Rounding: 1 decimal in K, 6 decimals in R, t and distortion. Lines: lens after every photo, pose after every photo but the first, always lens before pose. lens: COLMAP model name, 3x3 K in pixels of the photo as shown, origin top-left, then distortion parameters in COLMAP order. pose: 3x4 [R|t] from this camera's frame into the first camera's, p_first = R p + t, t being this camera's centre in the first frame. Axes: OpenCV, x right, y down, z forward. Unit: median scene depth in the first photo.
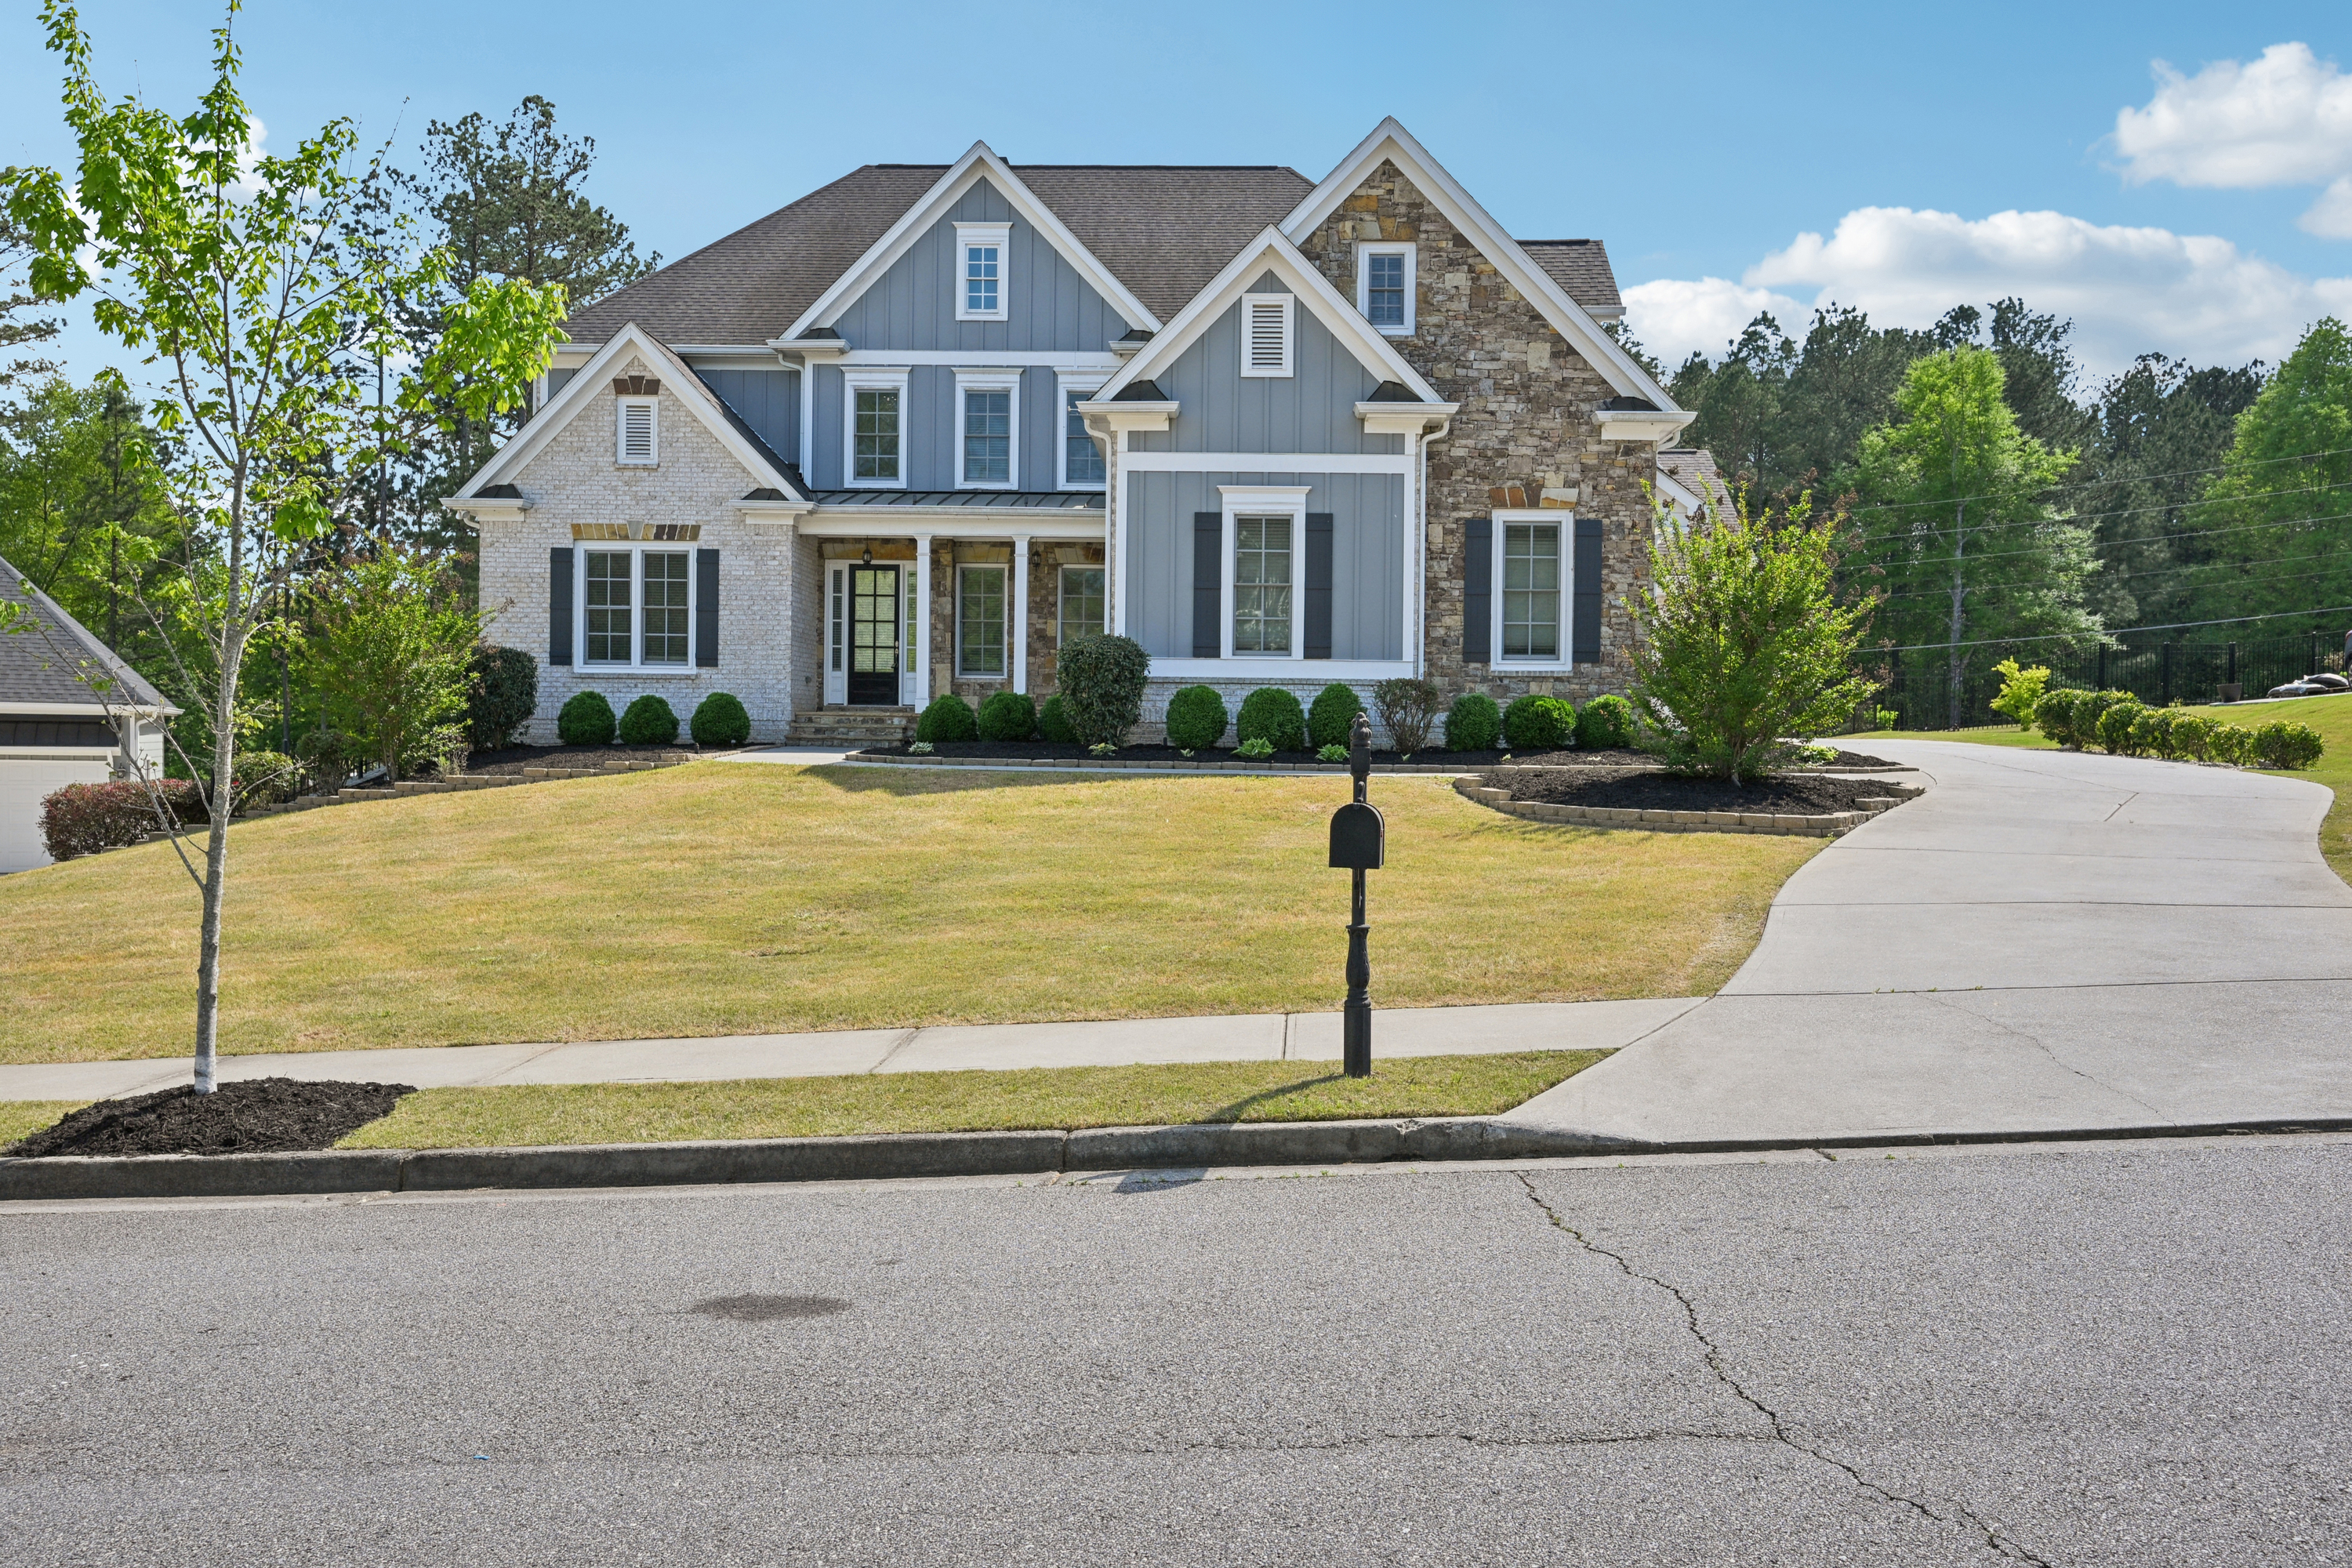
lens RADIAL K [[1902.0, 0, 1178.7], [0, 1902.0, 781.5], [0, 0, 1]] dist [0.010536, 0.001215]
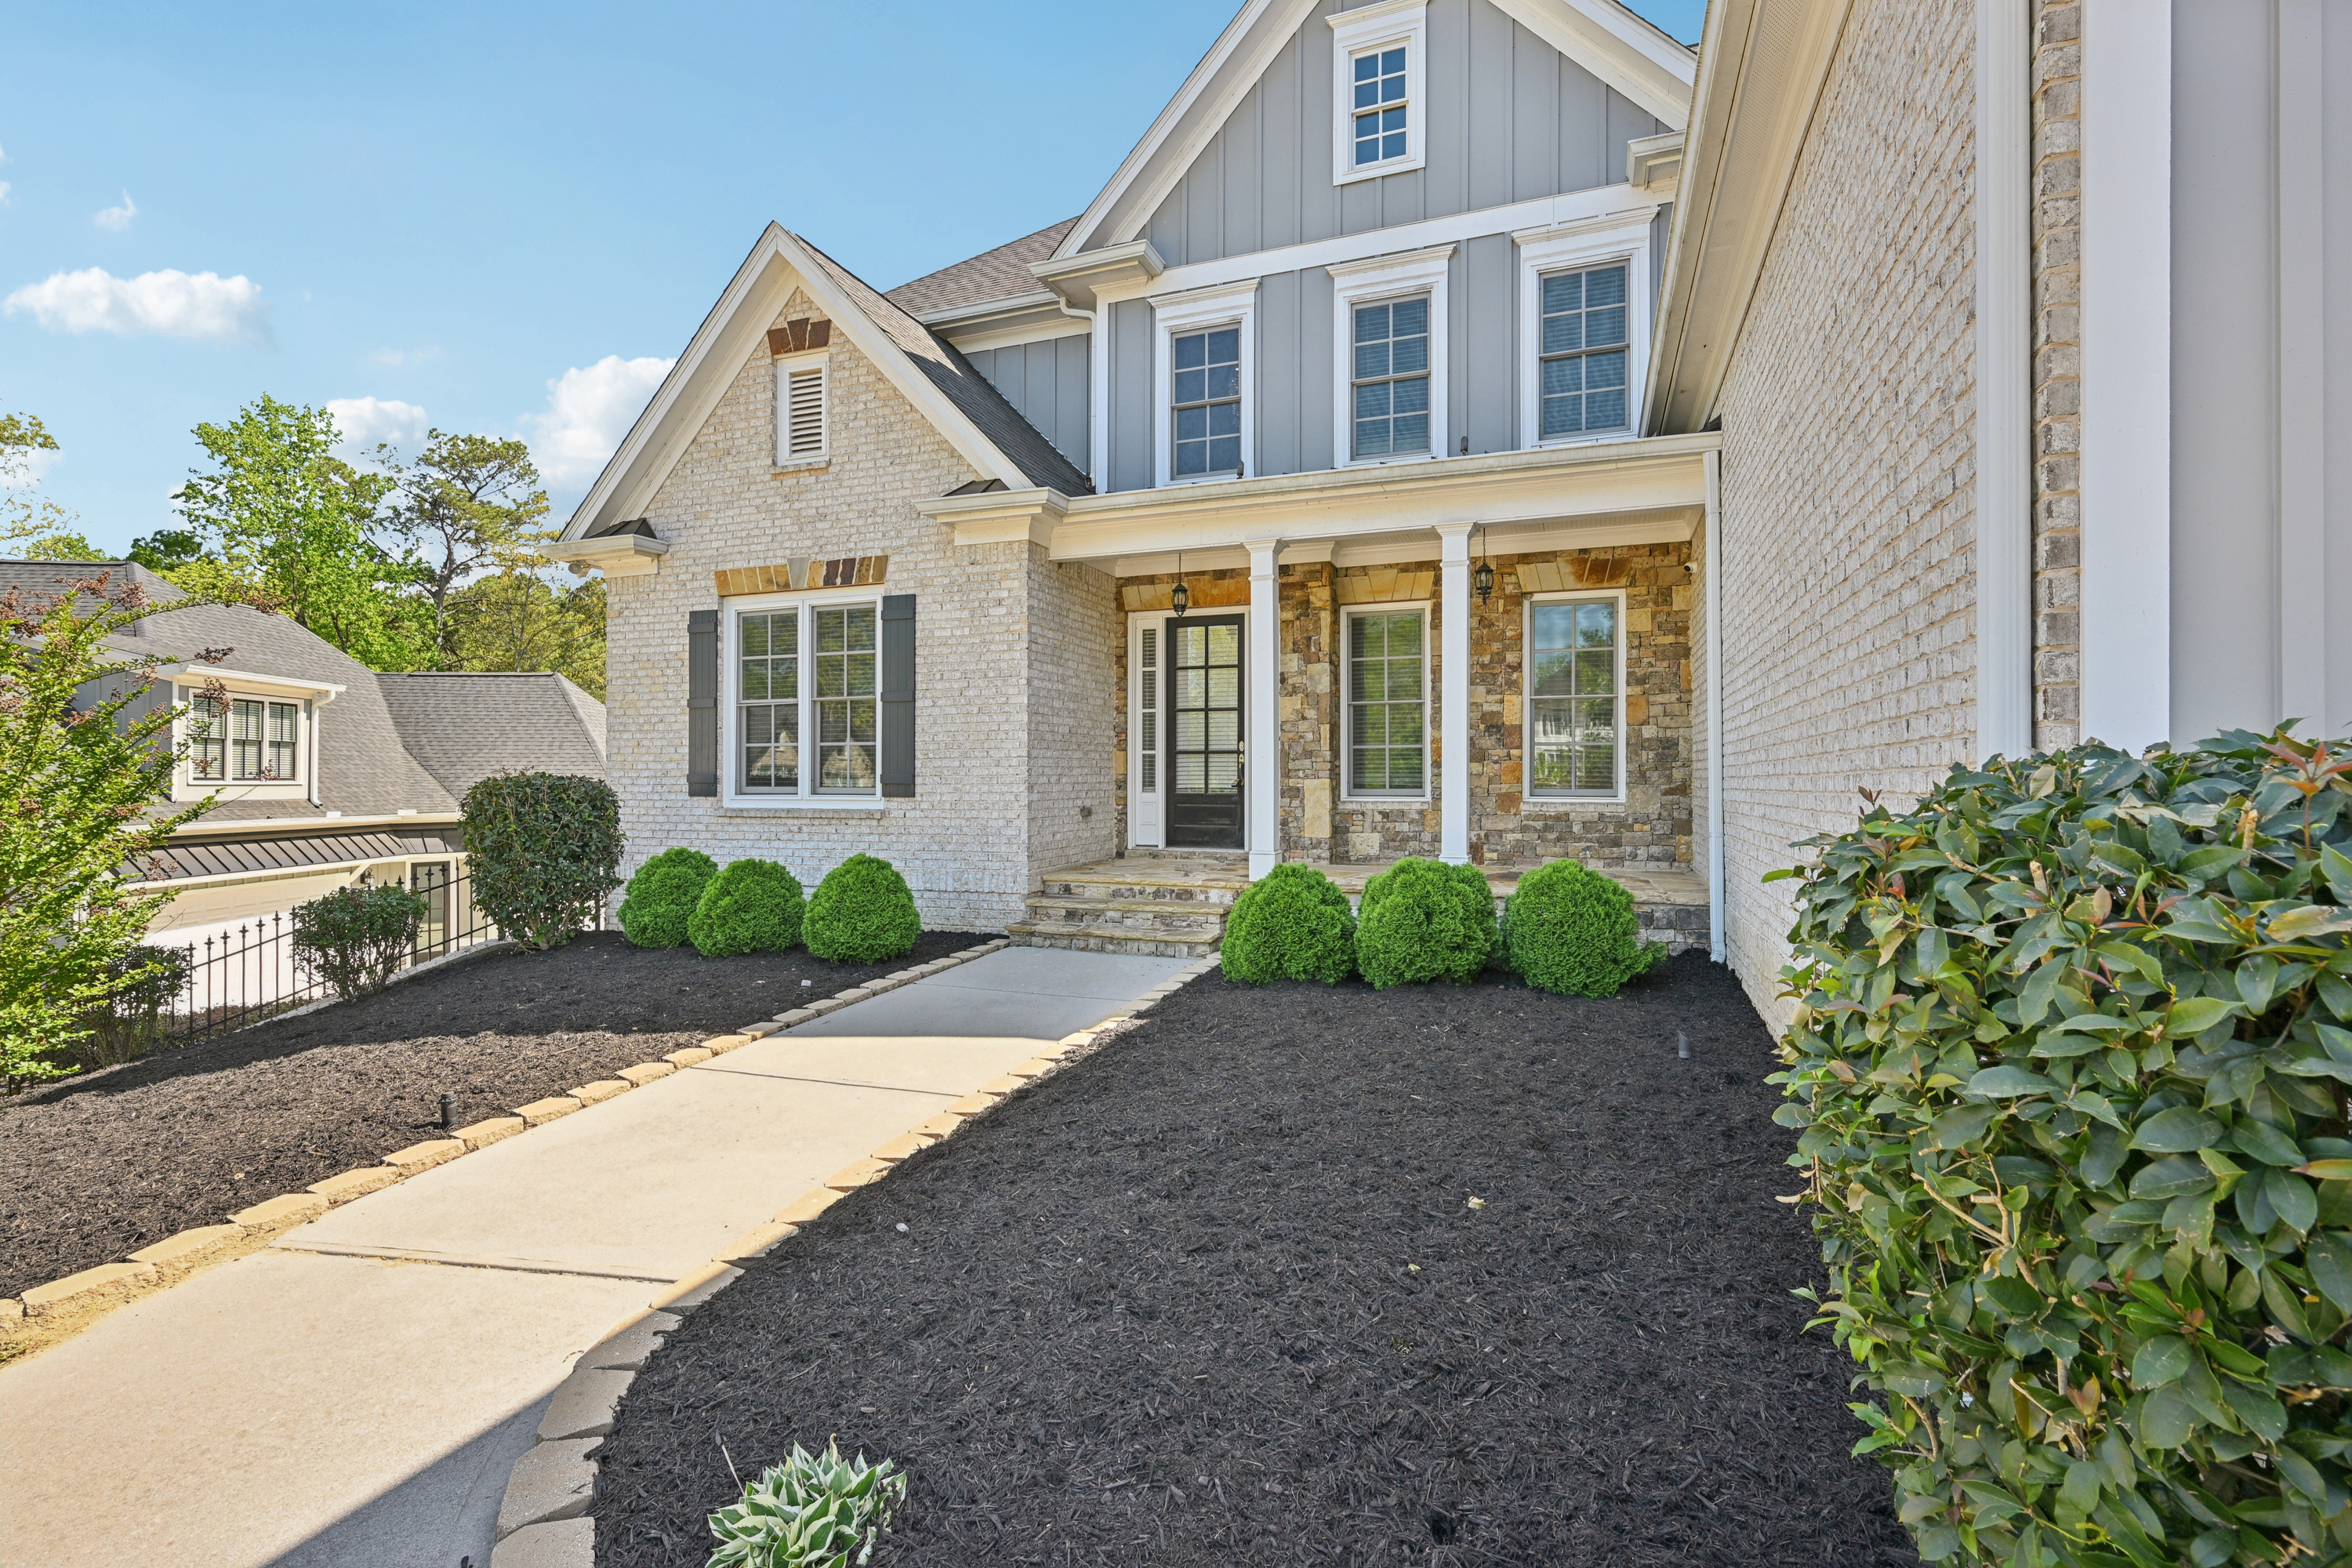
lens RADIAL K [[1028.8, 0, 1178.7], [0, 1028.8, 784.9], [0, 0, 1]] dist [-0.001439, 0.000573]
pose [[0.942013, -0.011965, -0.335364, -0.058758], [0.006659, 0.999834, -0.016968, -0.055053], [0.335511, 0.013751, 0.941936, 0.692644]]
